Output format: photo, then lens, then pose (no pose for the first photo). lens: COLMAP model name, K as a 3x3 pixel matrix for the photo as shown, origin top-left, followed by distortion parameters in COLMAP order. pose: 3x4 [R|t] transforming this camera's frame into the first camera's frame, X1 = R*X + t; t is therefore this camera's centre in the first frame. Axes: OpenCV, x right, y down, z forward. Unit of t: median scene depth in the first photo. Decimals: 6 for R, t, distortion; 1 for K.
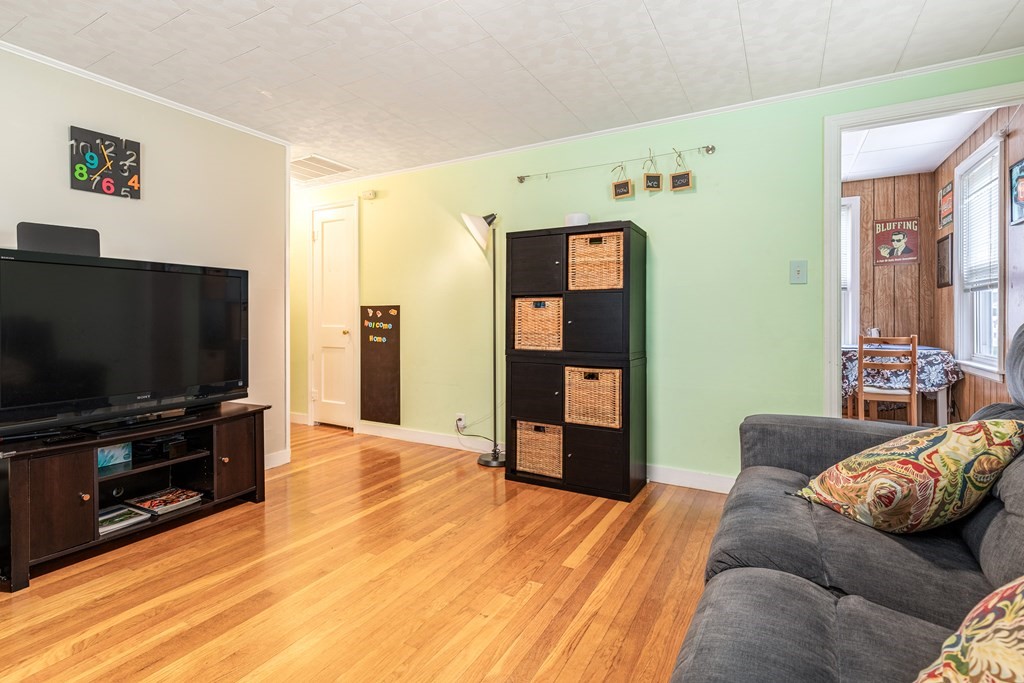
lens RADIAL K [[501.5, 0, 505.6], [0, 501.5, 315.9], [0, 0, 1]] dist [0.001932, 0.000613]
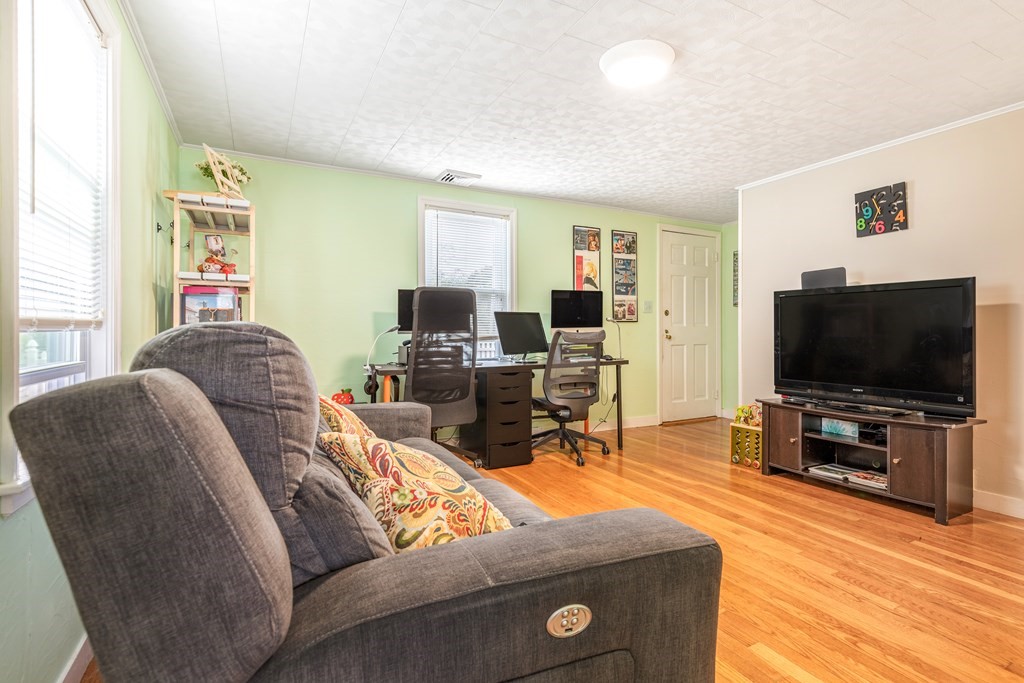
lens RADIAL K [[503.9, 0, 527.4], [0, 503.9, 329.6], [0, 0, 1]] dist [0.001433, 0.000027]
pose [[-0.521098, 0.003338, -0.853490, 0.698696], [0.002066, 0.999994, 0.002650, 0.000214], [0.853495, -0.000382, -0.521102, 0.790773]]
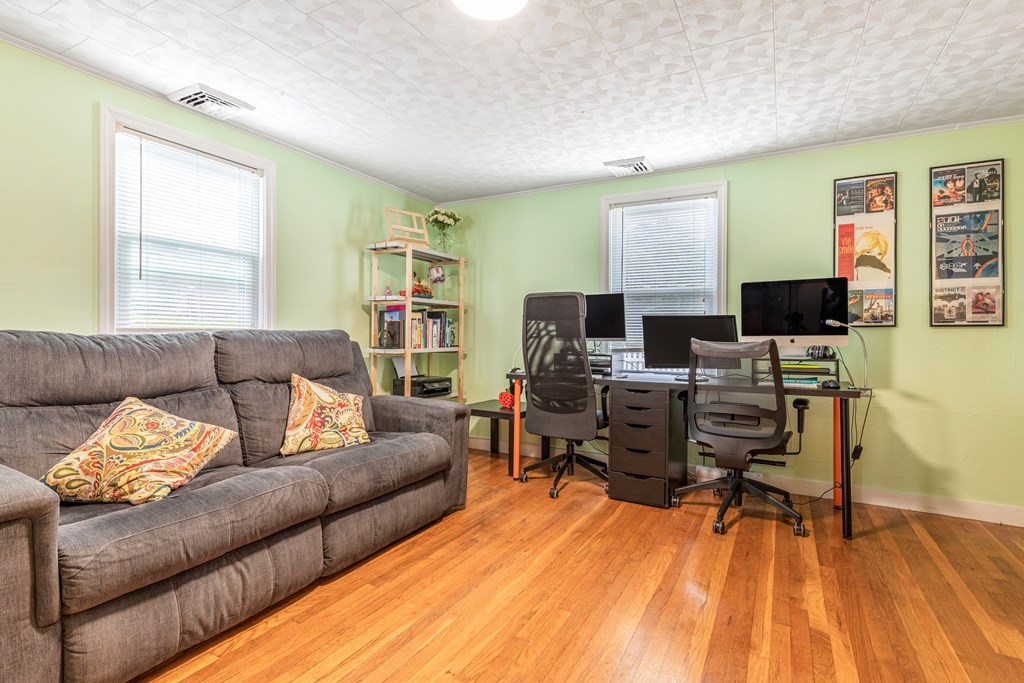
lens RADIAL K [[493.2, 0, 513.2], [0, 493.2, 337.3], [0, 0, 1]] dist [0.000097, -0.000425]
pose [[-0.999978, -0.005513, -0.003738, -0.087171], [-0.005529, 0.999976, 0.004224, 0.000486], [0.003715, 0.004245, -0.999984, 1.110418]]
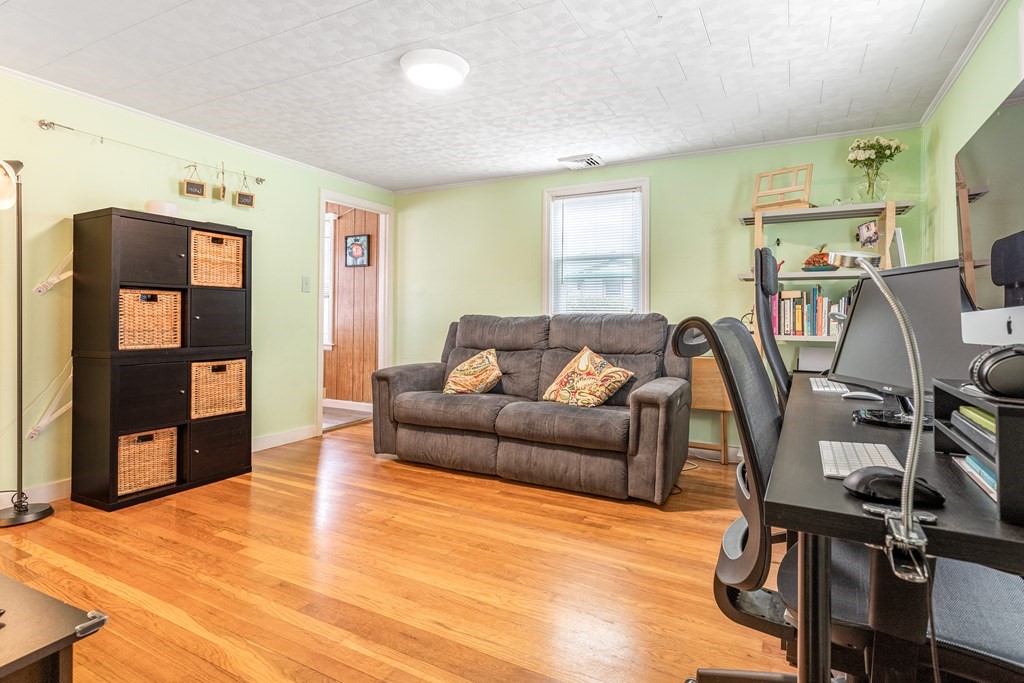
lens RADIAL K [[501.5, 0, 505.6], [0, 501.5, 315.9], [0, 0, 1]] dist [0.001932, 0.000613]
pose [[-0.015911, 0.005283, 0.999859, -0.899981], [-0.010454, 0.999931, -0.005450, 0.008376], [-0.999819, -0.010539, -0.015854, 0.415126]]
